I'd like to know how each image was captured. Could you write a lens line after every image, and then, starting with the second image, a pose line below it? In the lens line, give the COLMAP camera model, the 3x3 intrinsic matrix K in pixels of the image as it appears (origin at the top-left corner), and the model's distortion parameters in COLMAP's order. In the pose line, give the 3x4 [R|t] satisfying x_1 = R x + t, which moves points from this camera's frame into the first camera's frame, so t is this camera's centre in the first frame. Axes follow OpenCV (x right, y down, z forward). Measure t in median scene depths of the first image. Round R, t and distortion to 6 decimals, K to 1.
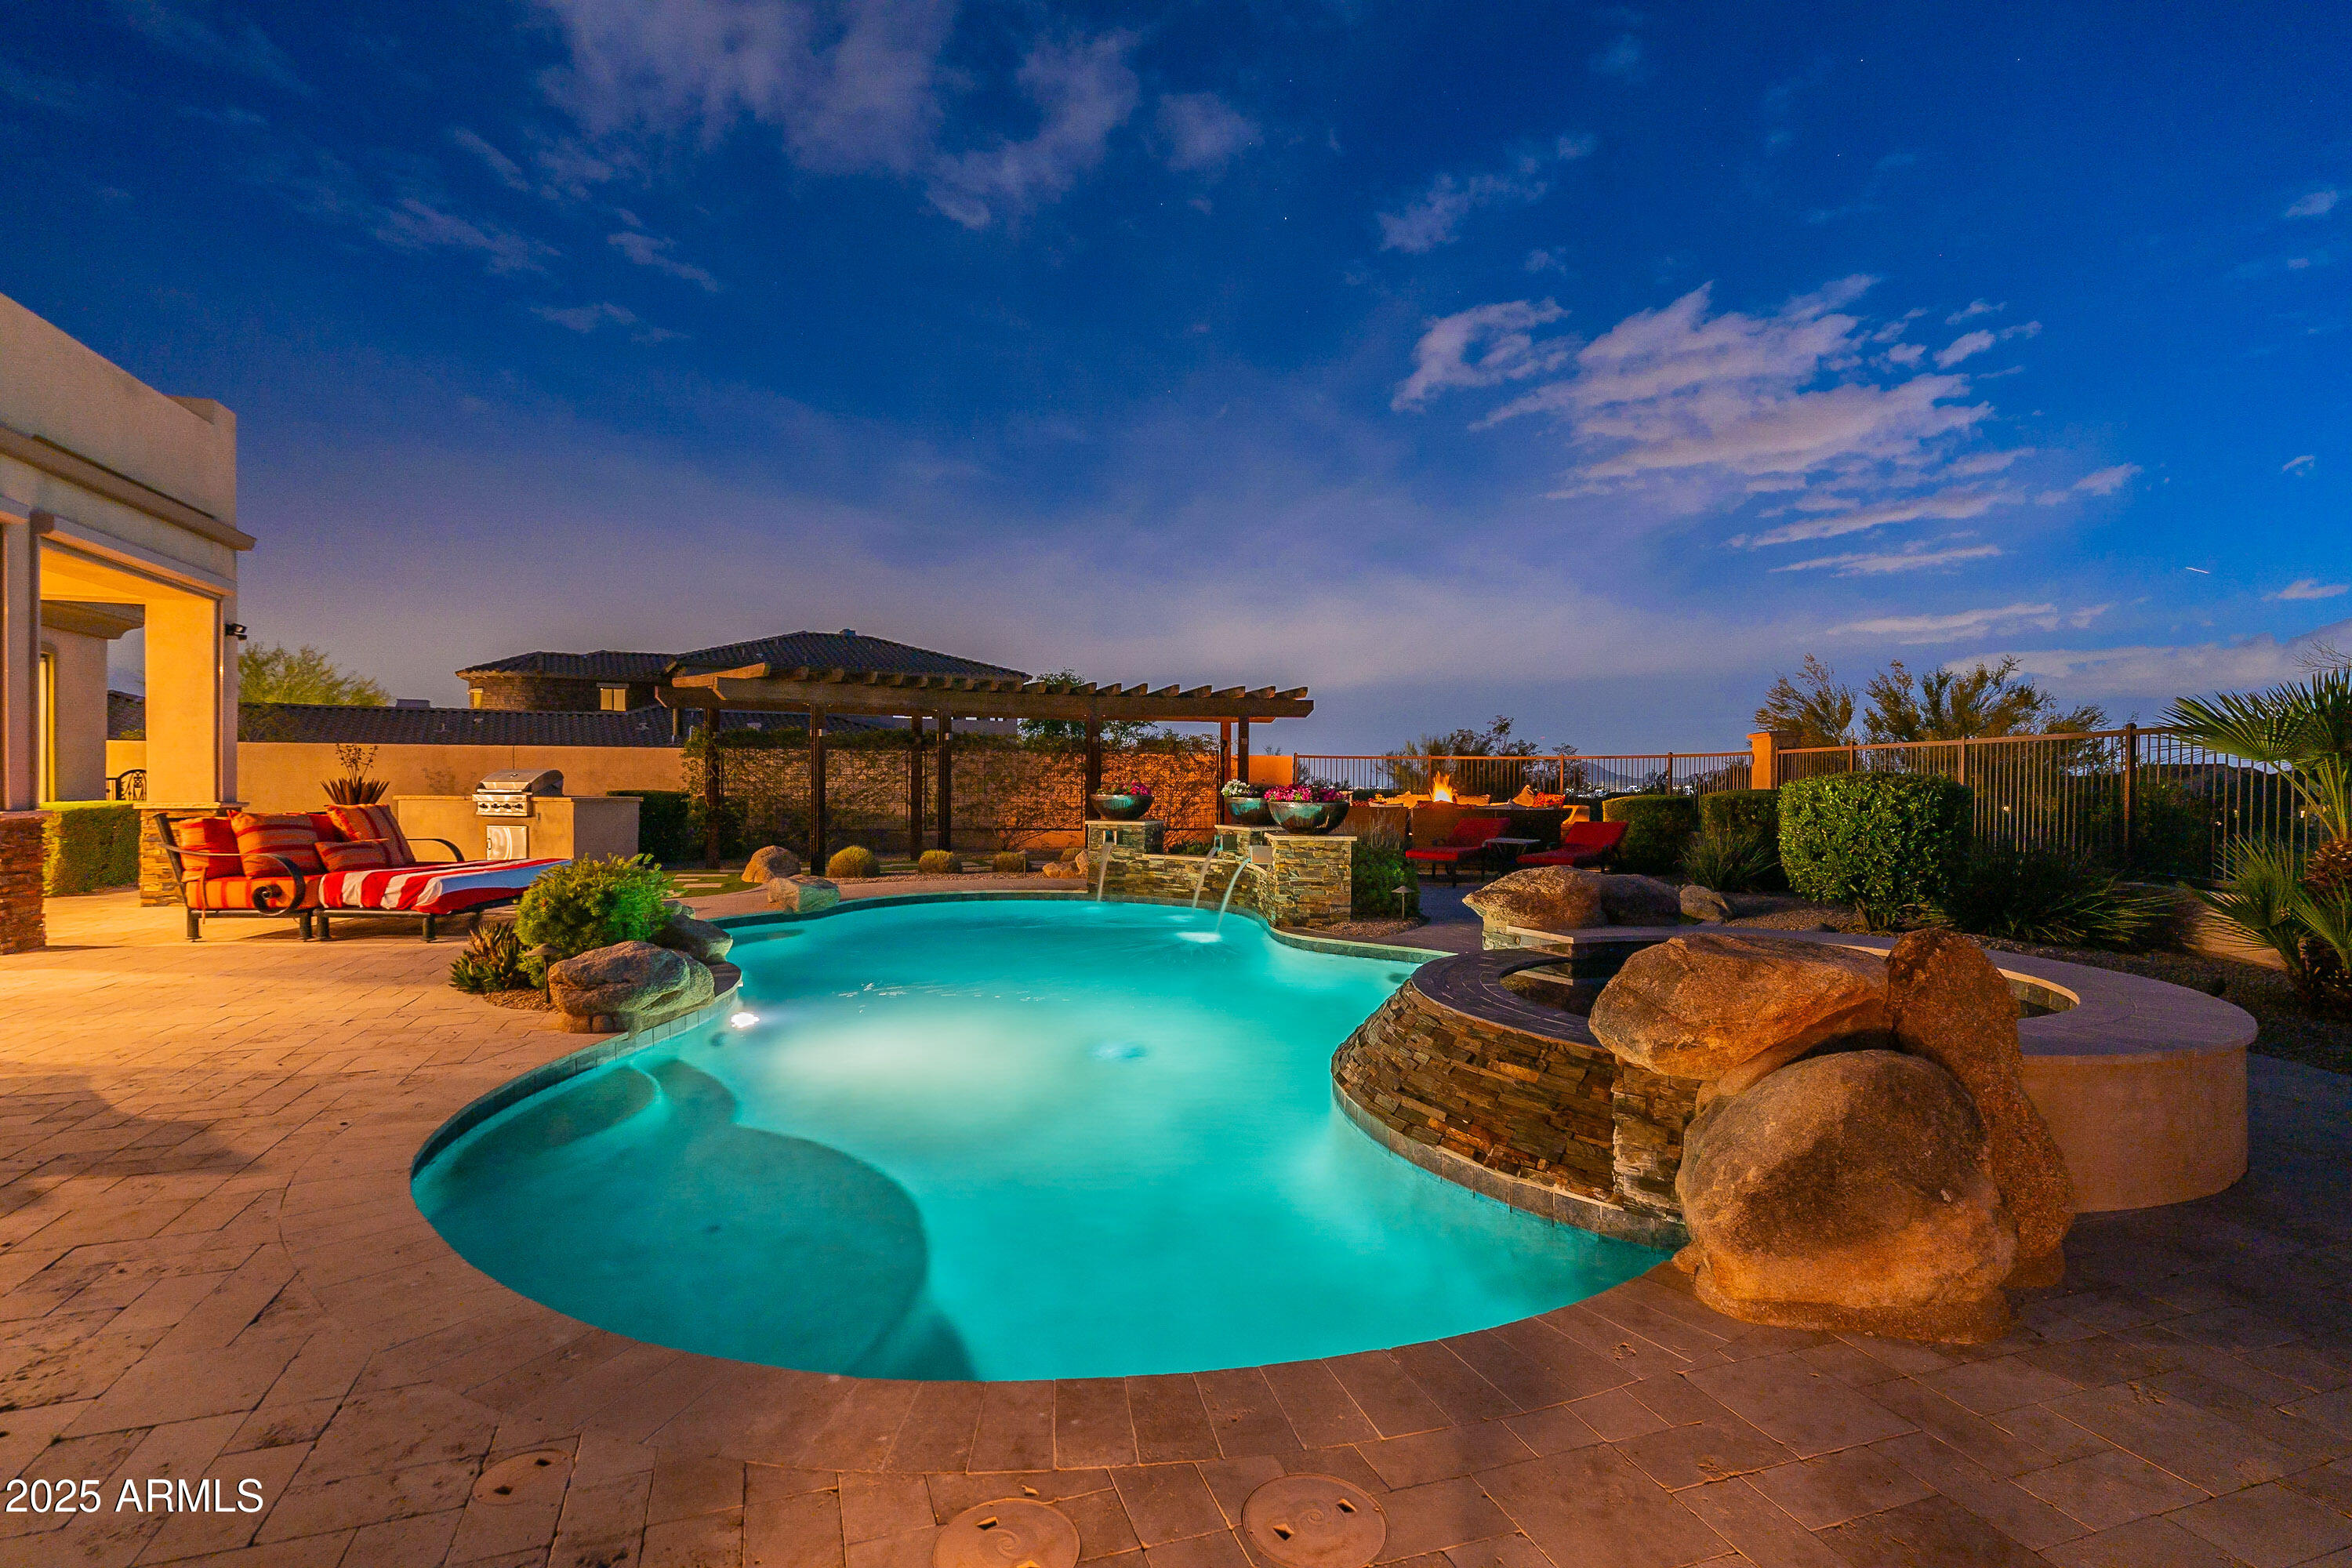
lens RADIAL K [[1138.5, 0, 1168.6], [0, 1138.5, 802.7], [0, 0, 1]] dist [-0.000872, 0.000656]
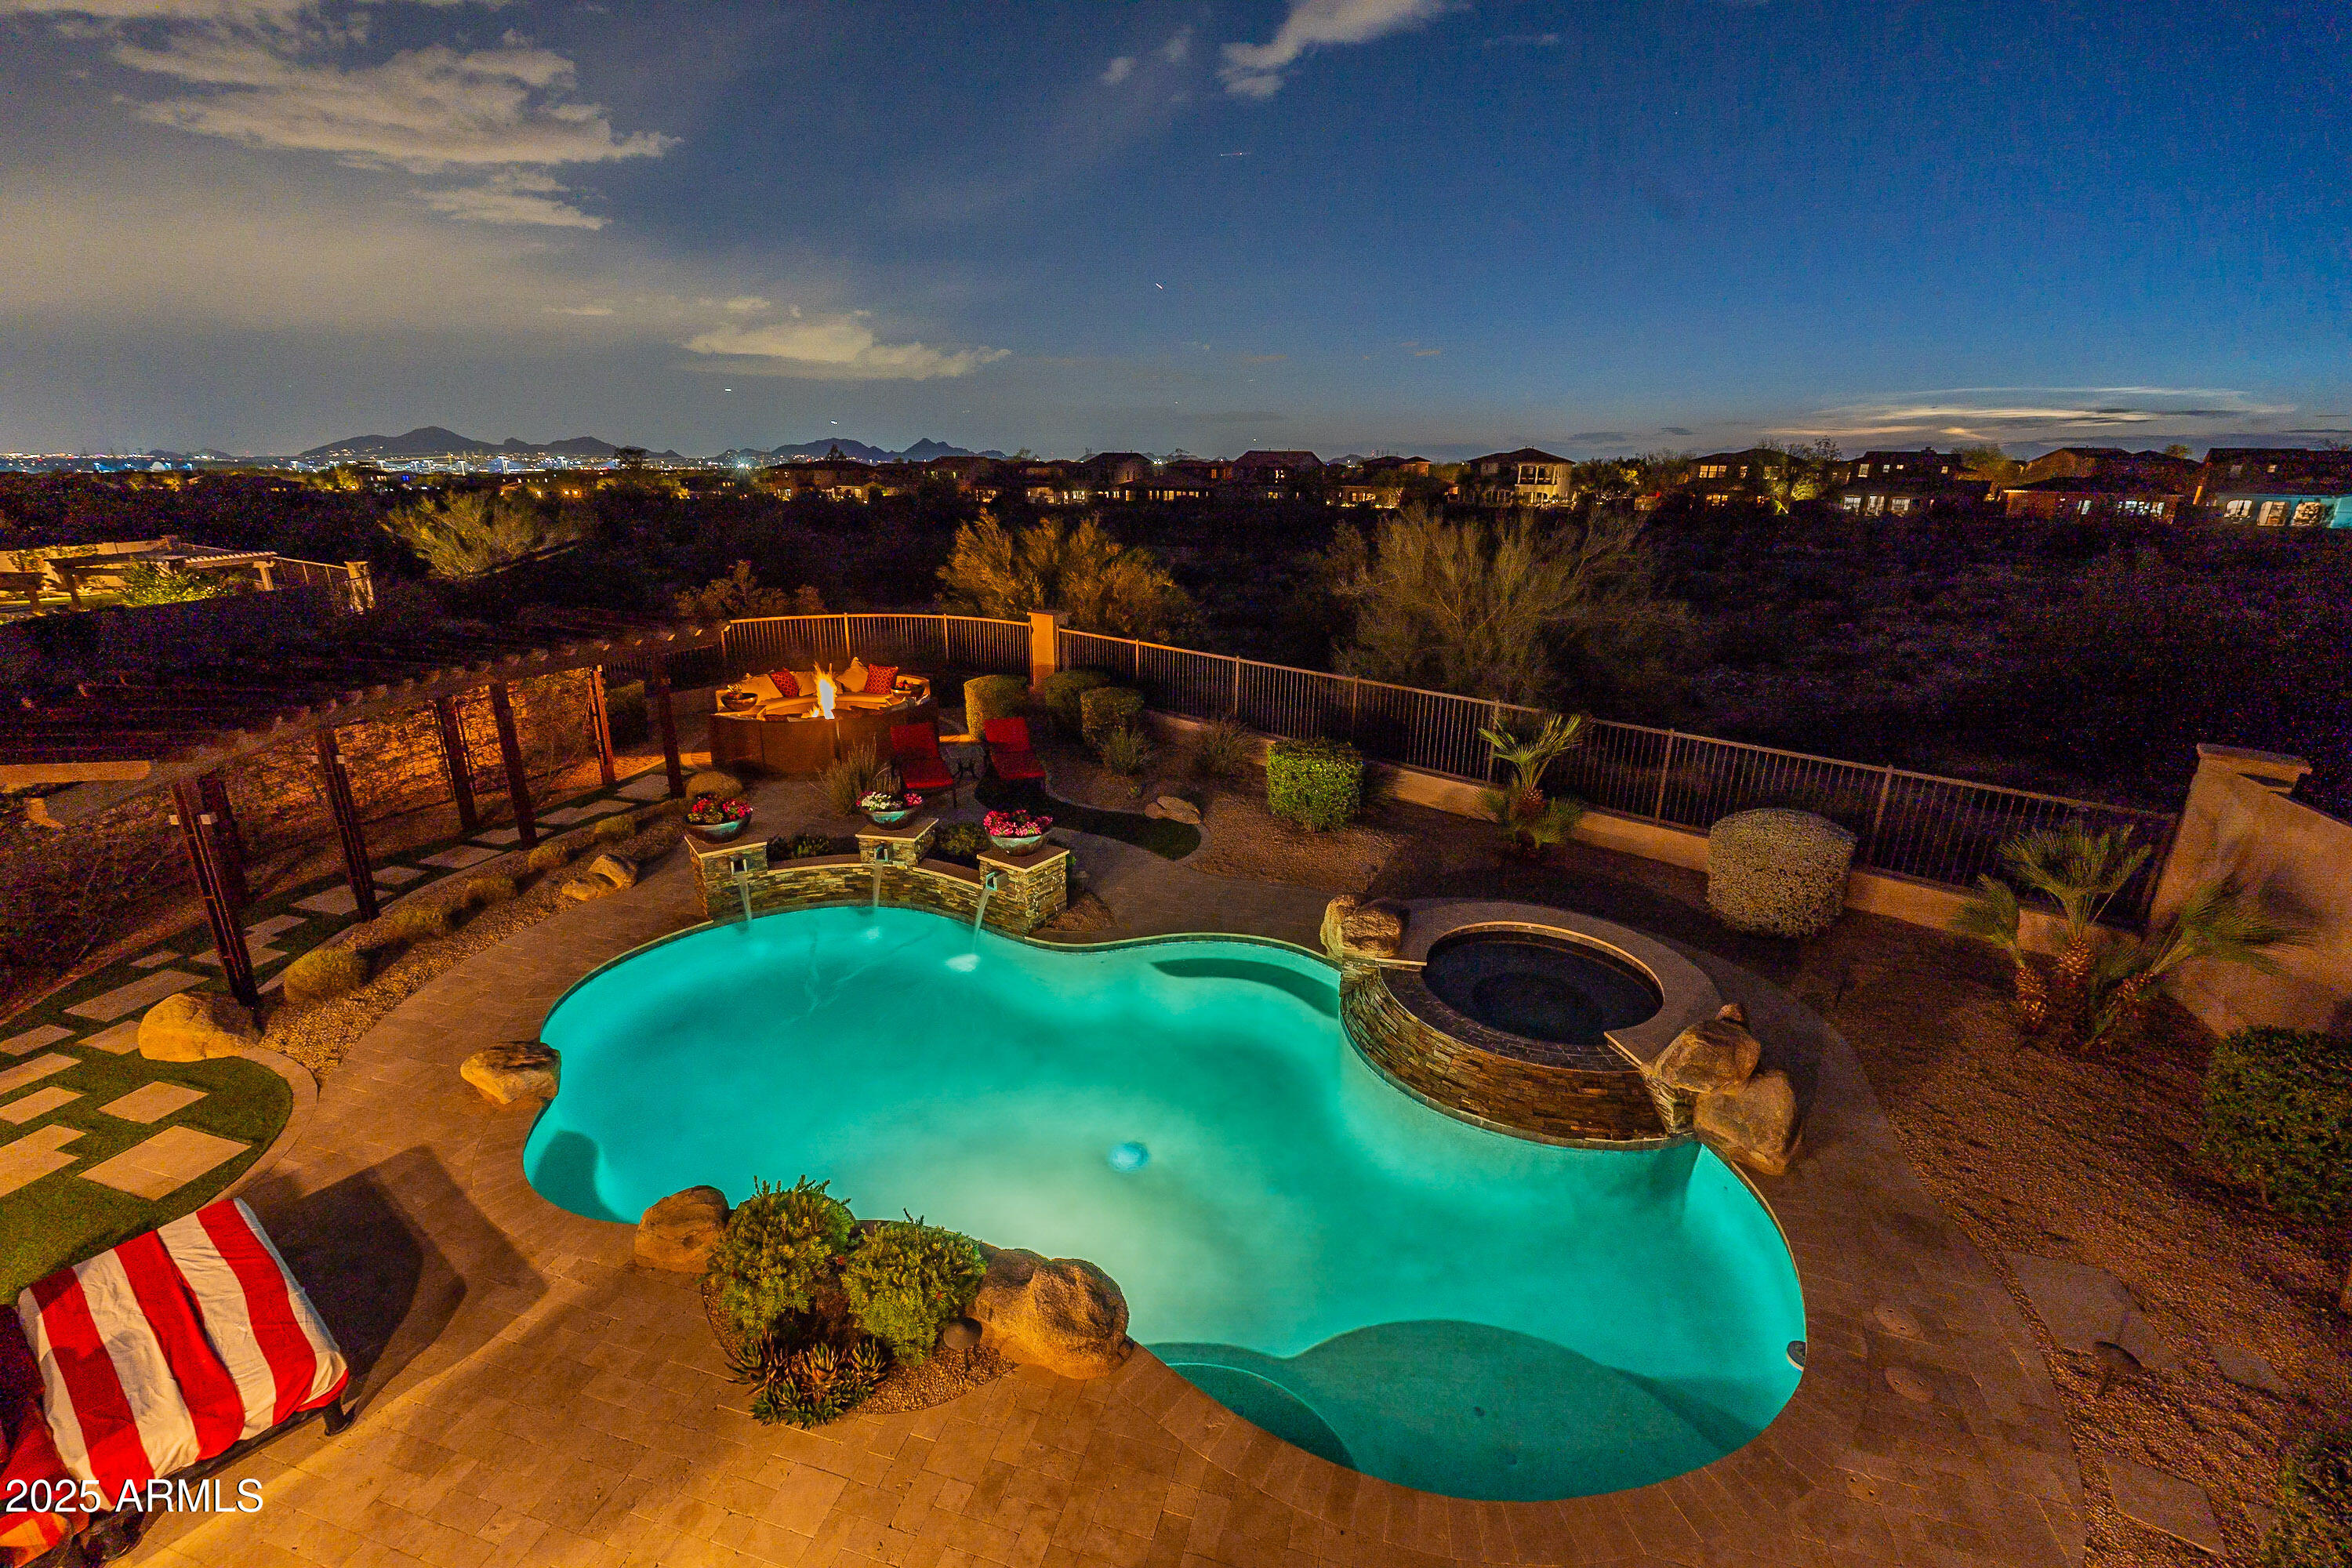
lens RADIAL K [[1018.8, 0, 1162.6], [0, 1018.8, 794.0], [0, 0, 1]] dist [0.002772, -0.003475]
pose [[0.590581, -0.258223, 0.764549, -0.544605], [0.015271, 0.950828, 0.309342, -0.329261], [-0.806834, -0.171016, 0.565485, 0.221962]]
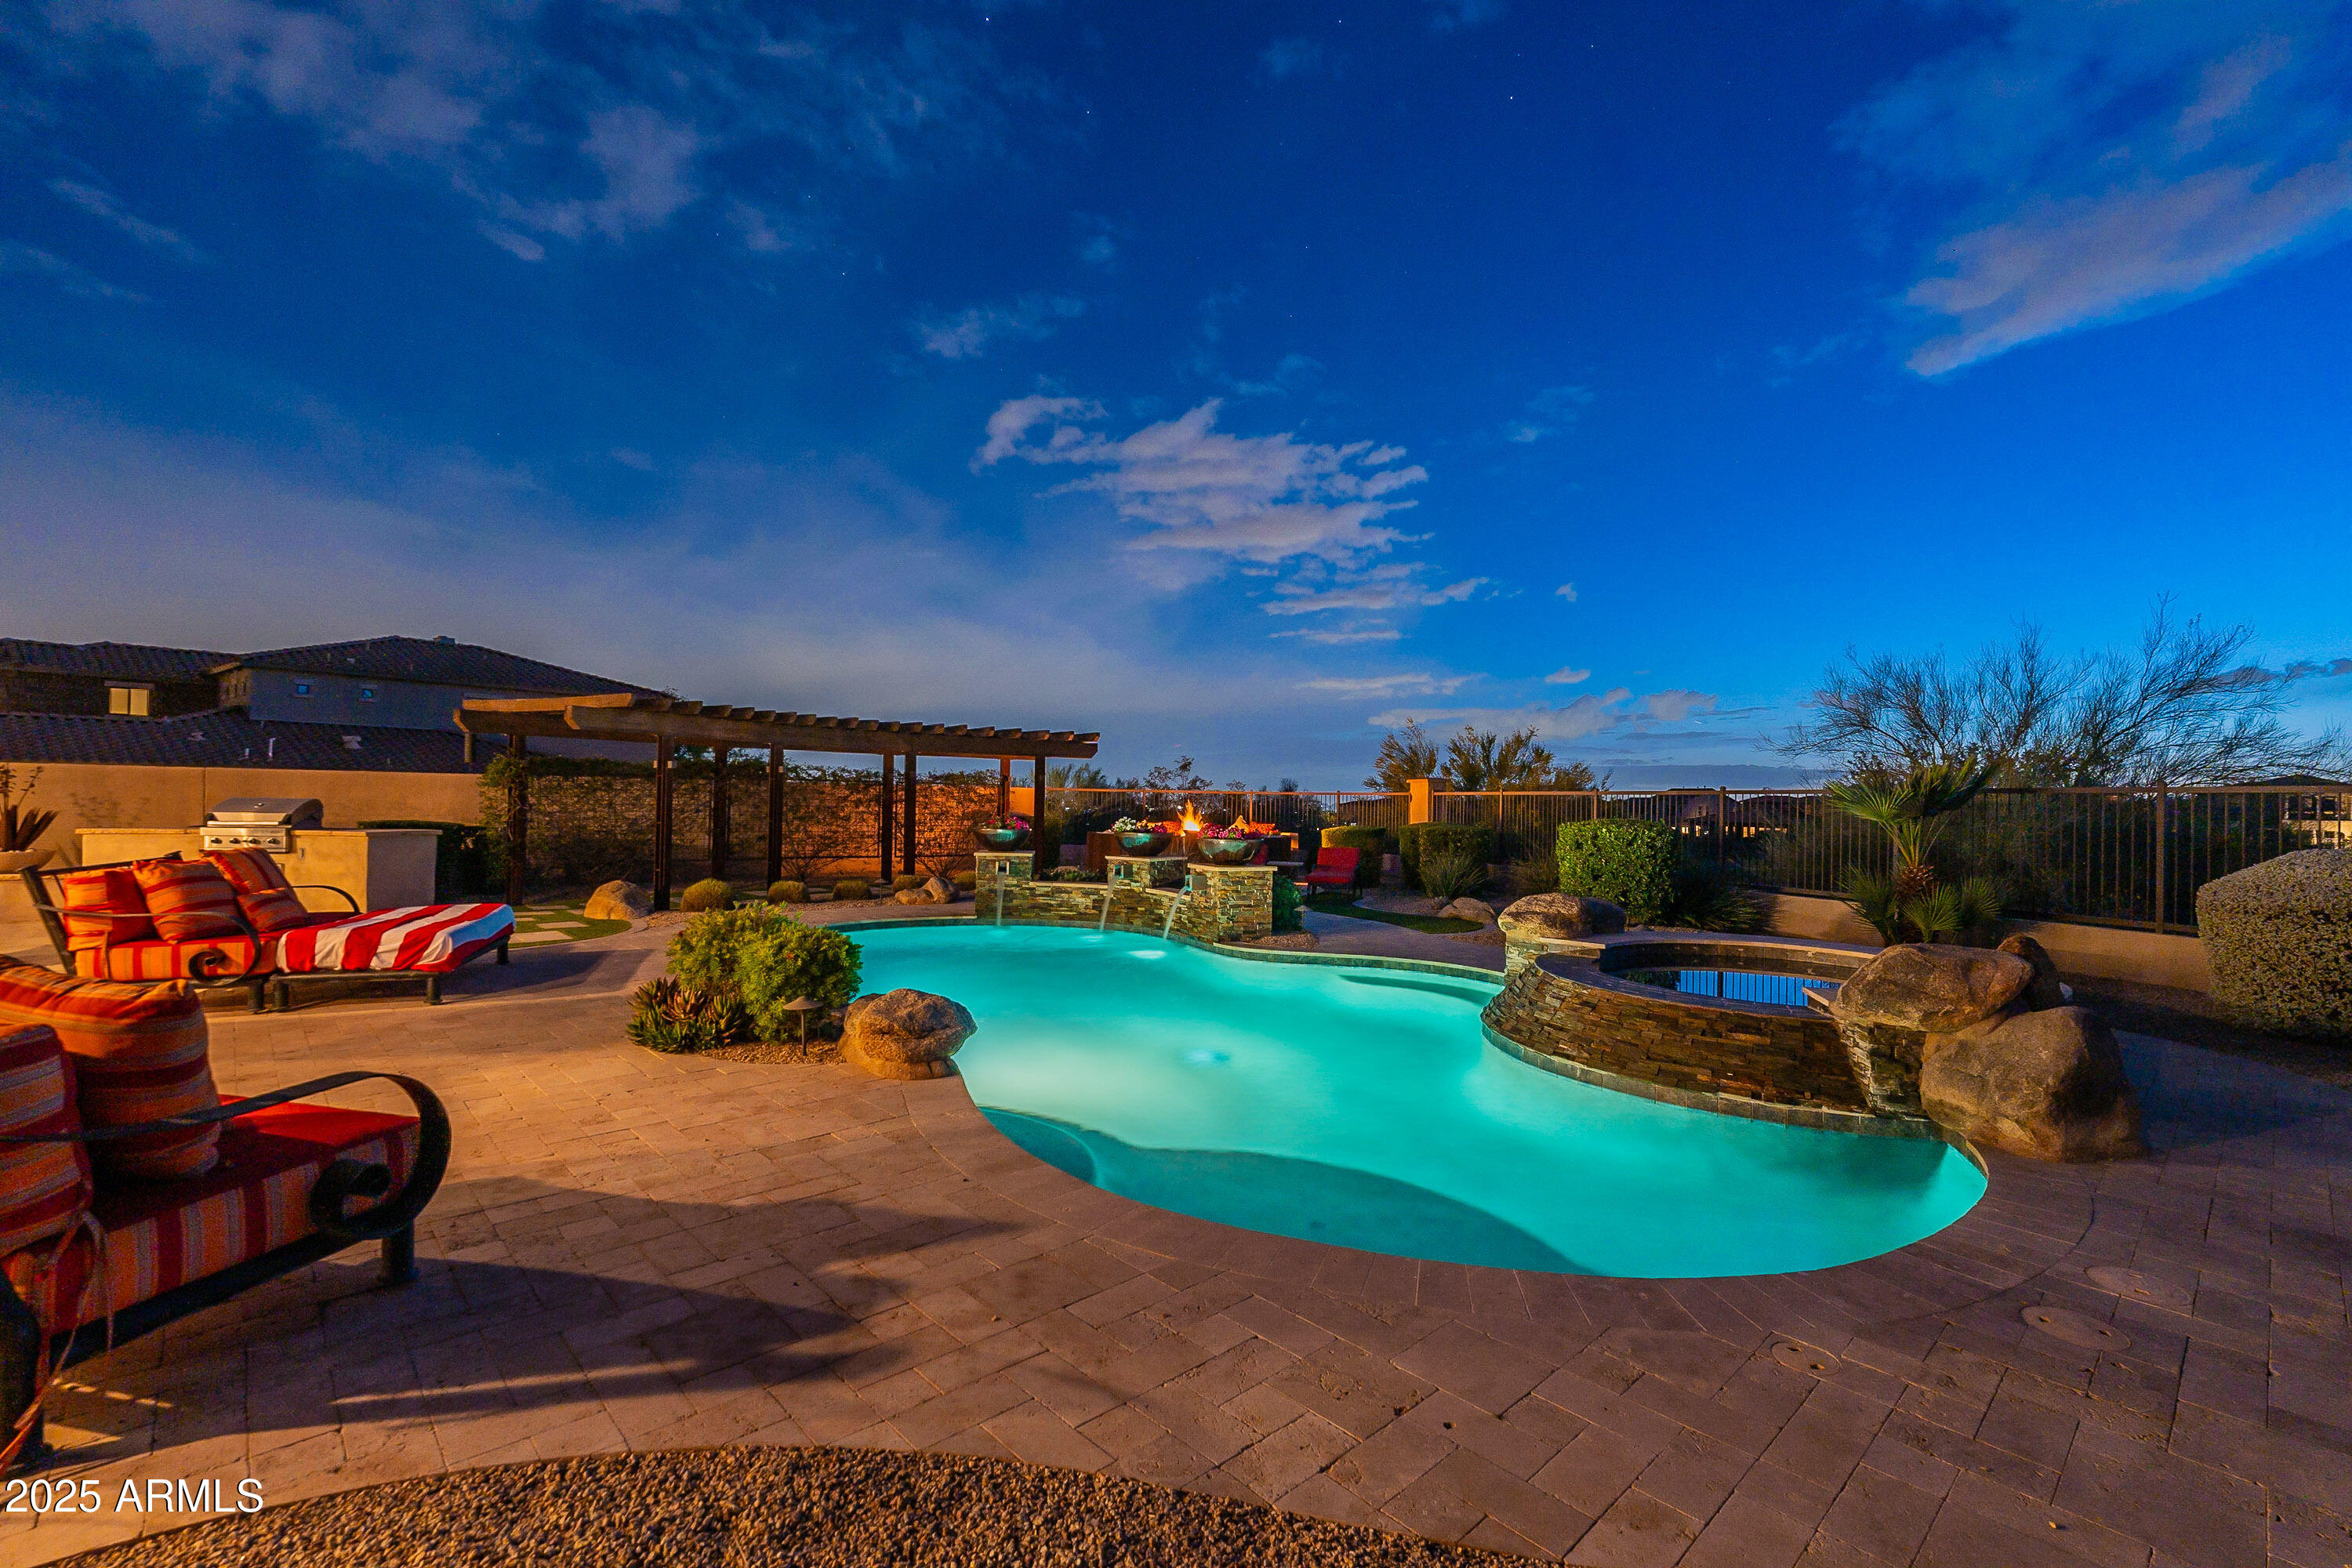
lens RADIAL K [[1018.8, 0, 1169.7], [0, 1018.8, 775.8], [0, 0, 1]] dist [0.002772, -0.003475]
pose [[0.917698, 0.018777, 0.396836, -0.326633], [-0.001841, 0.999073, -0.043015, -0.018708], [-0.397276, 0.038744, 0.916881, 0.014160]]
